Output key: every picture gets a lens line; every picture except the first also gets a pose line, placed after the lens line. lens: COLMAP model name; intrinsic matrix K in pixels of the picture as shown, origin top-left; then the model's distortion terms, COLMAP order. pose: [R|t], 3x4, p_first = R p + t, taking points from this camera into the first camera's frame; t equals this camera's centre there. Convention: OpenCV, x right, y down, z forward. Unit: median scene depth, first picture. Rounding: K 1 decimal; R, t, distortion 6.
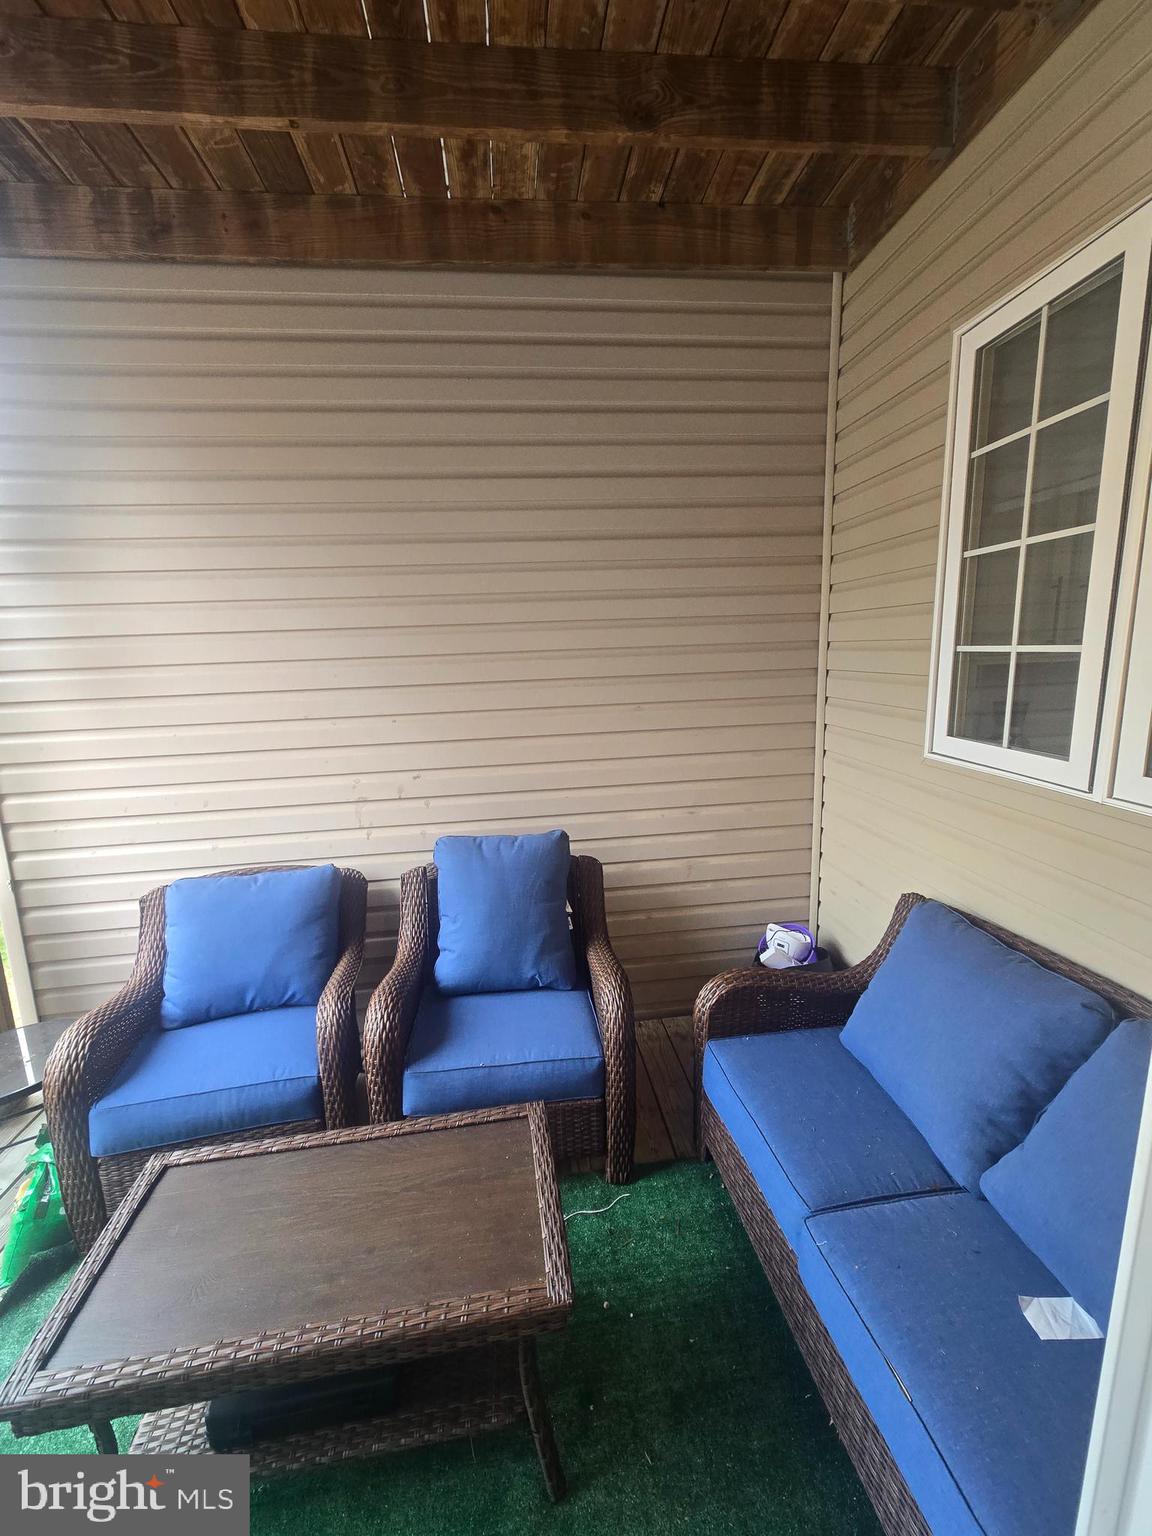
lens RADIAL K [[626.7, 0, 578.5], [0, 626.7, 765.9], [0, 0, 1]] dist [0.000185, 0.000444]
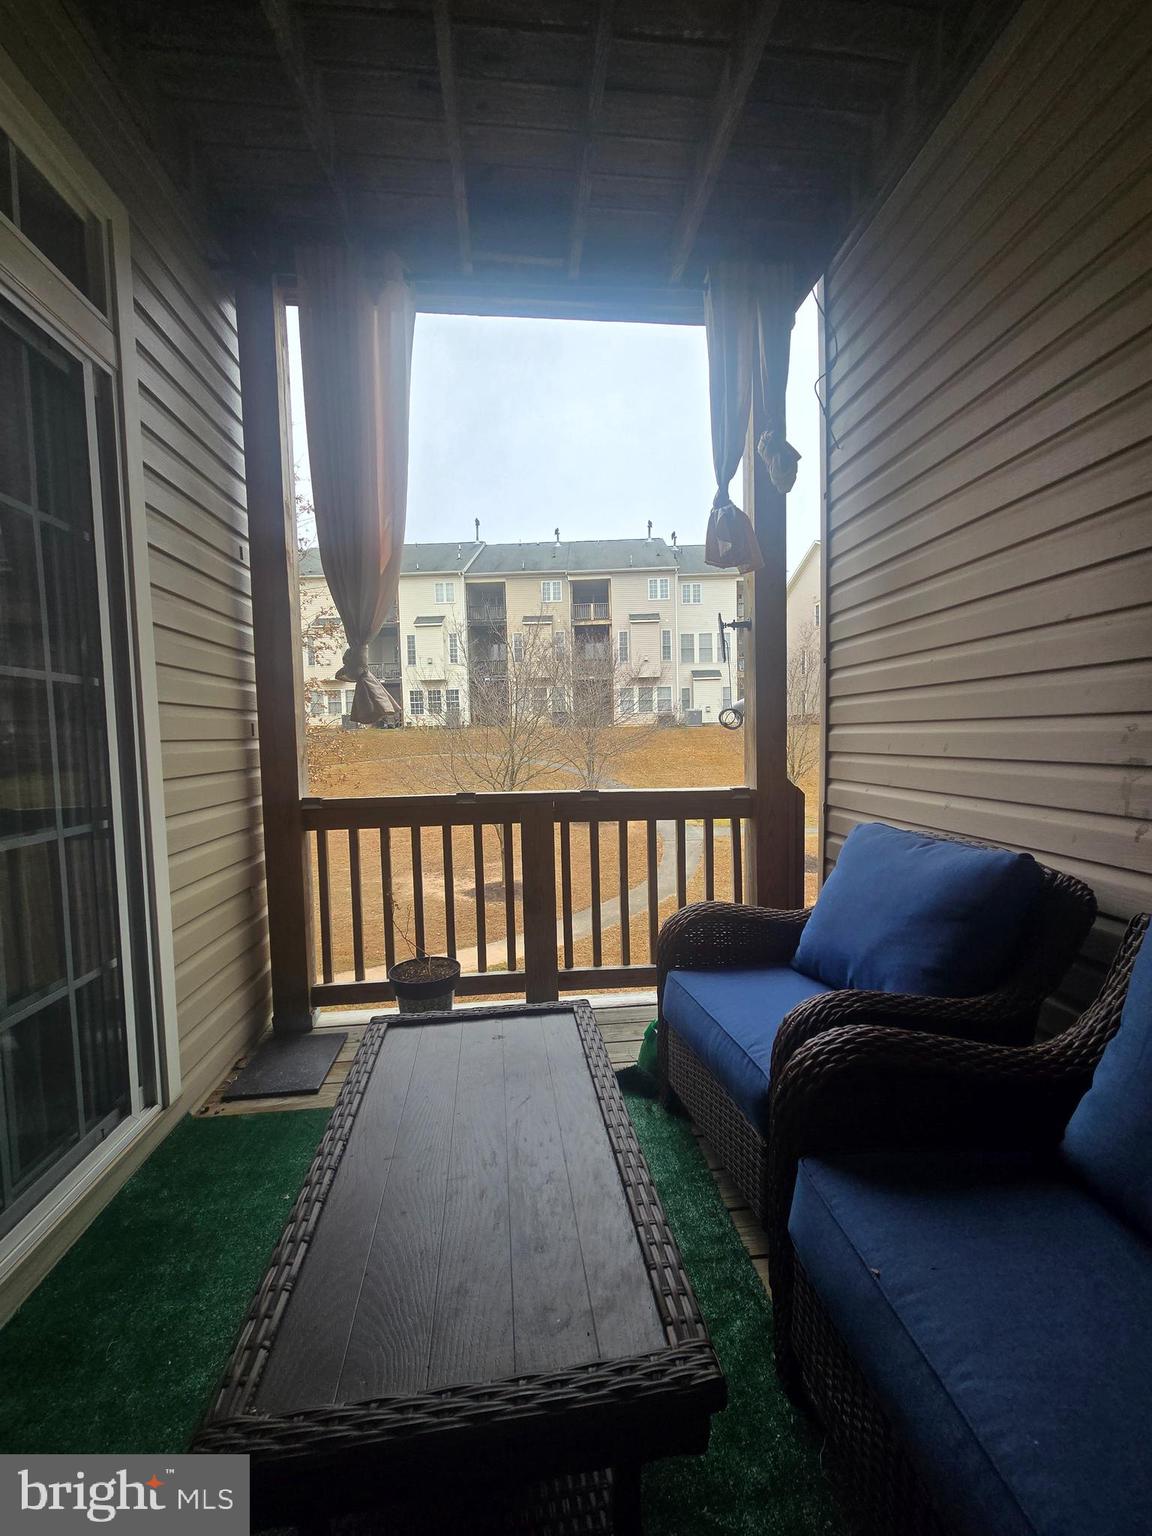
lens RADIAL K [[626.7, 0, 576.0], [0, 626.7, 765.4], [0, 0, 1]] dist [0.000185, 0.000444]
pose [[-0.037130, 0.082744, -0.995879, 0.207218], [-0.158421, 0.983476, 0.087620, 0.086990], [0.986673, 0.161021, -0.023408, 0.564517]]
